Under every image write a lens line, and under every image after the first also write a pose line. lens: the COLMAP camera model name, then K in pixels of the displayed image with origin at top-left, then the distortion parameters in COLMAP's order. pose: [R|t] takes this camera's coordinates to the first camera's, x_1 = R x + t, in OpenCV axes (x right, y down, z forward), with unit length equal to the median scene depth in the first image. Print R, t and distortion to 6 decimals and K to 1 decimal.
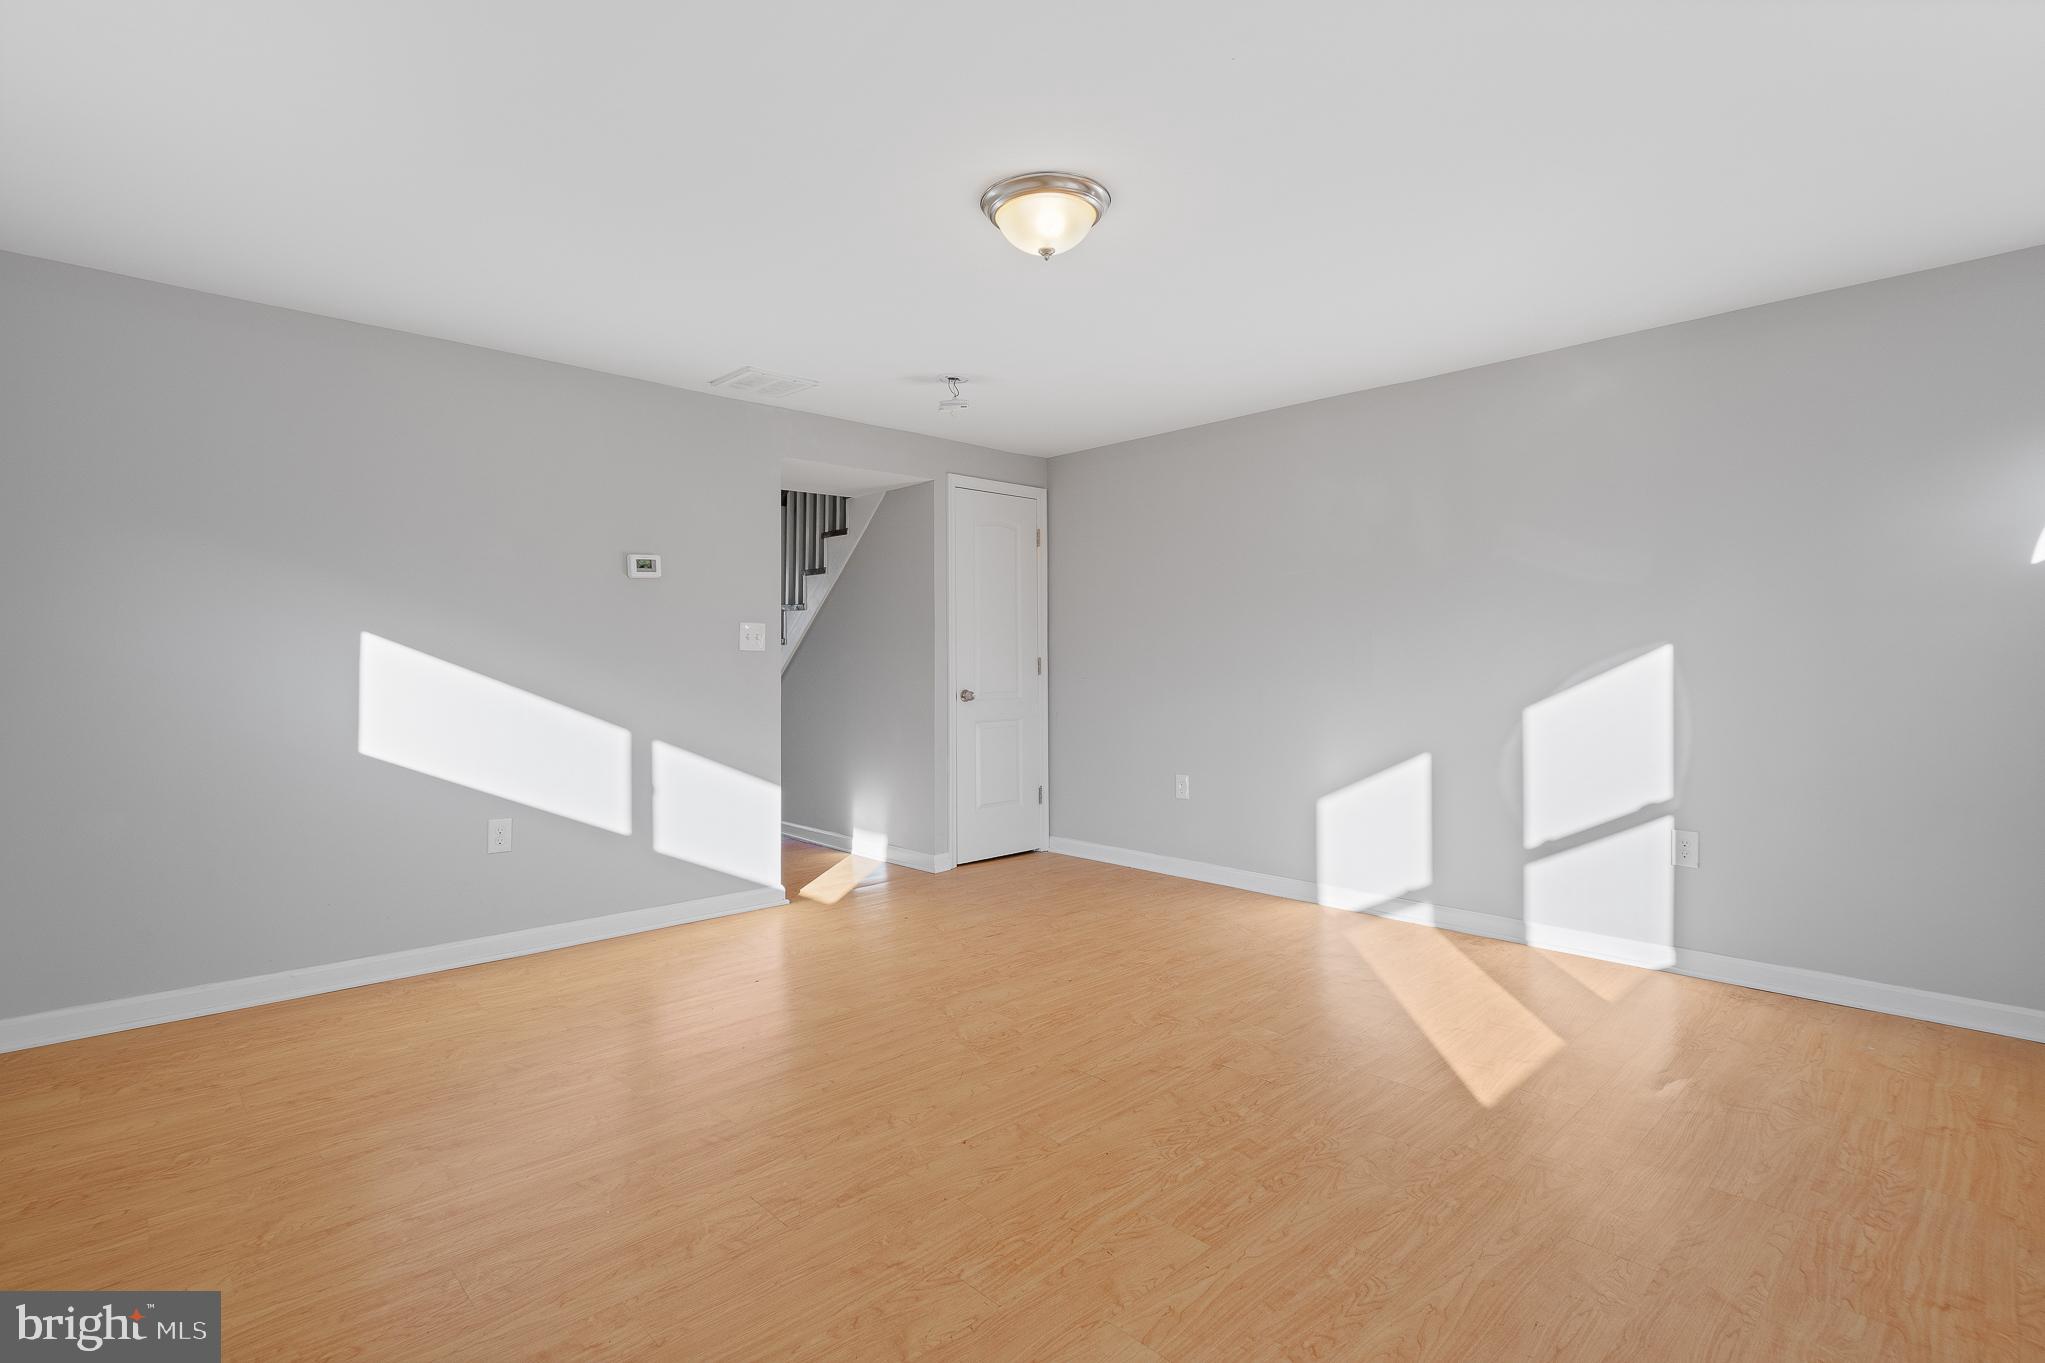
lens RADIAL K [[968.7, 0, 1022.2], [0, 968.7, 634.1], [0, 0, 1]] dist [-0.001721, -0.006751]
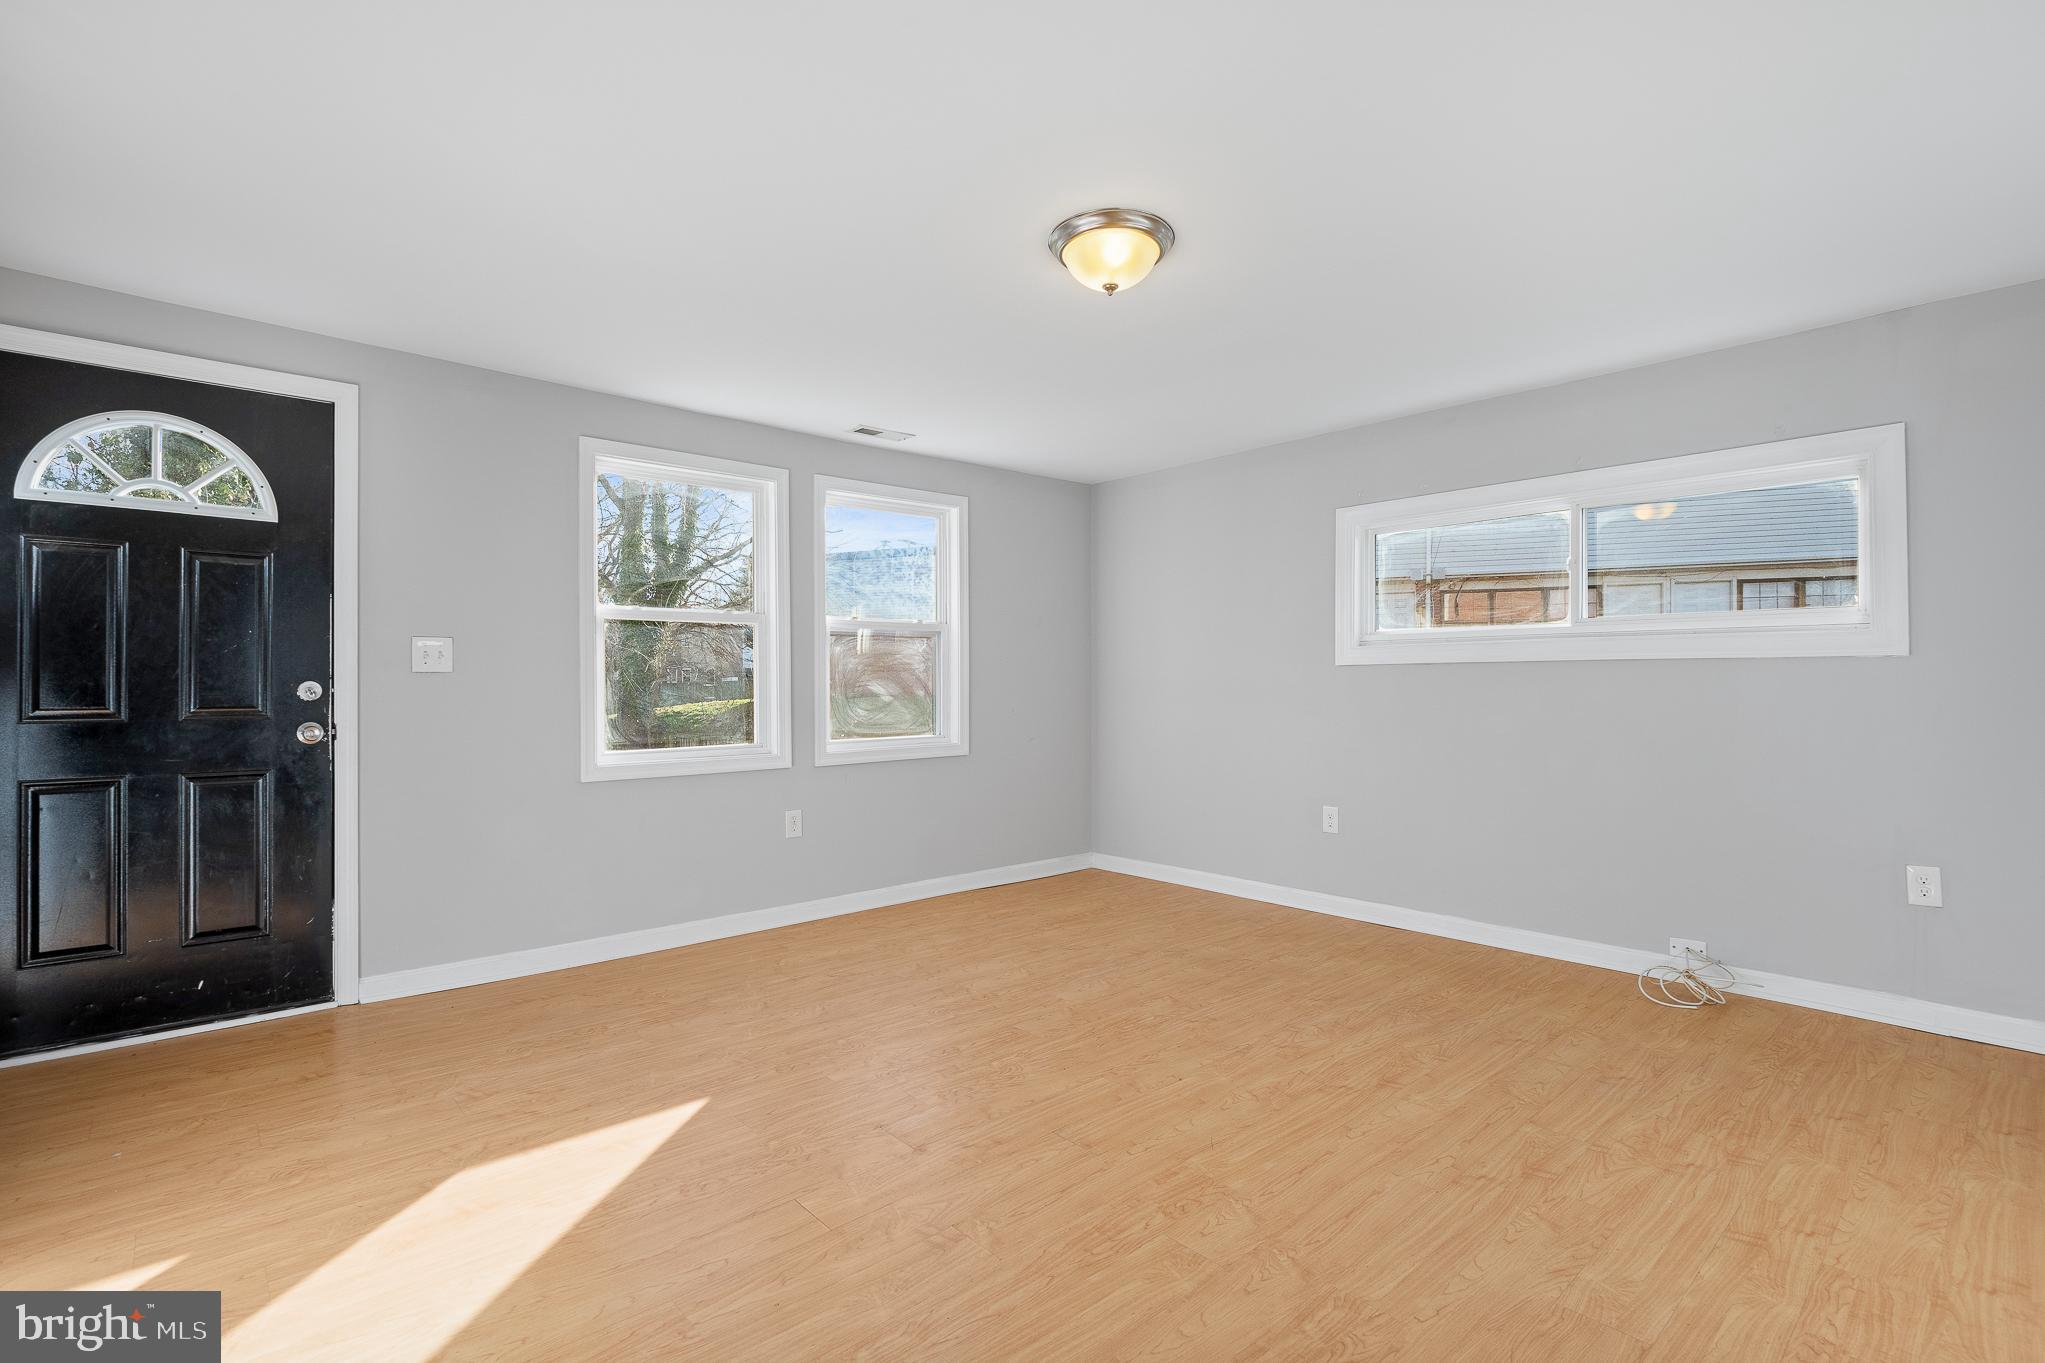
lens RADIAL K [[936.8, 0, 1019.7], [0, 936.8, 679.1], [0, 0, 1]] dist [0.003273, -0.012352]
pose [[-0.999115, 0.003426, 0.041933, 0.058810], [0.001965, 0.999391, -0.034848, 0.041394], [-0.042026, -0.034735, -0.998513, 1.425266]]
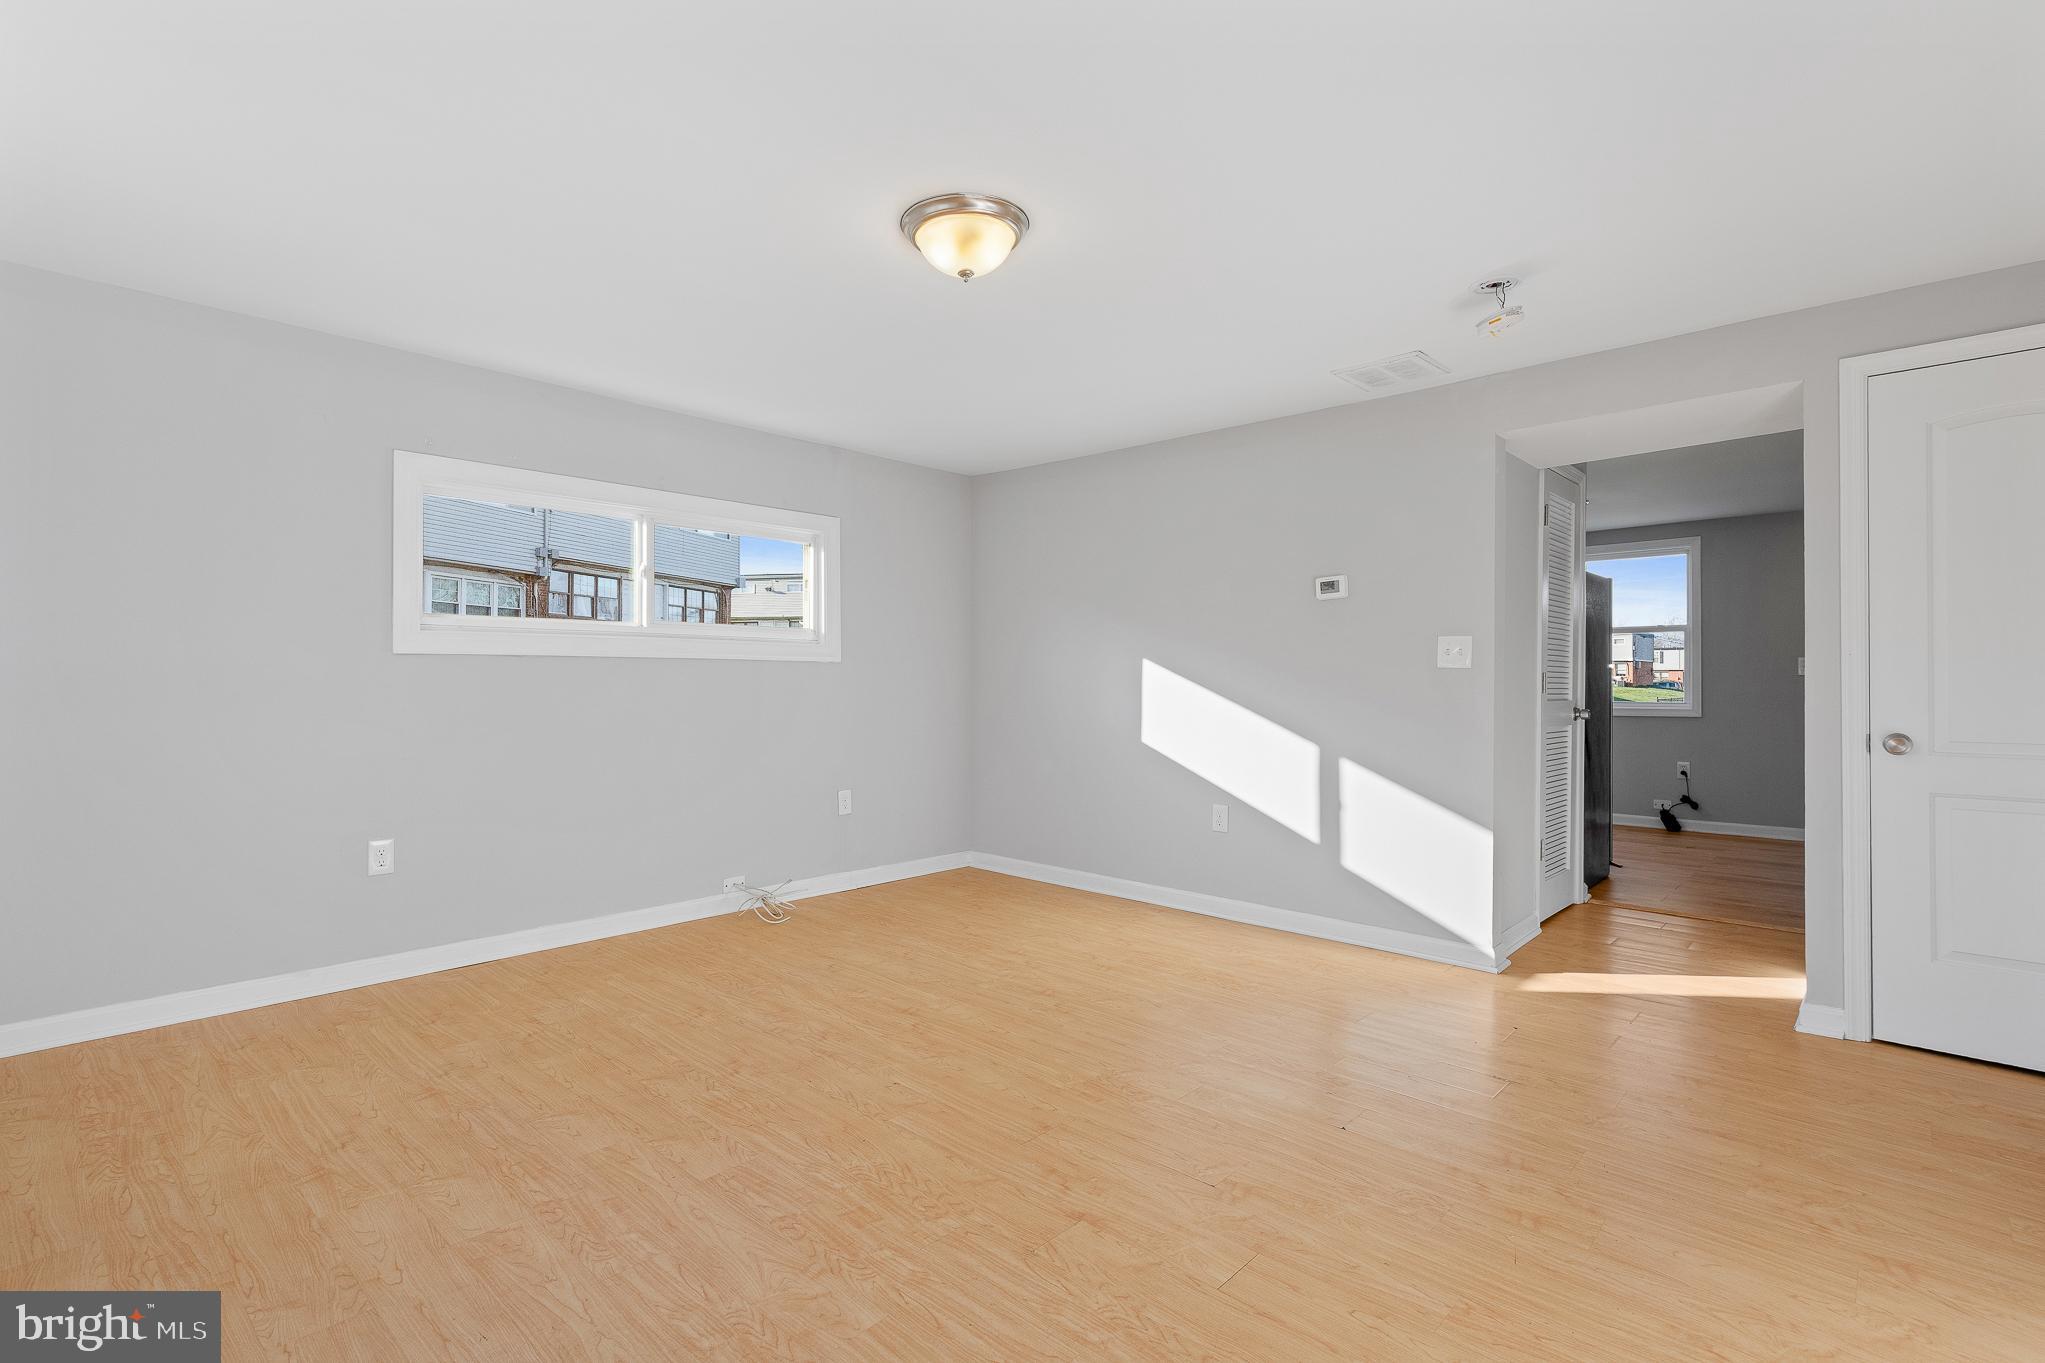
lens RADIAL K [[966.6, 0, 999.9], [0, 966.6, 670.4], [0, 0, 1]] dist [0.013933, -0.001079]
pose [[0.043567, -0.006857, -0.999027, 0.737873], [0.024791, 0.999676, -0.005780, 0.017873], [0.998743, -0.024515, 0.043722, 0.705029]]
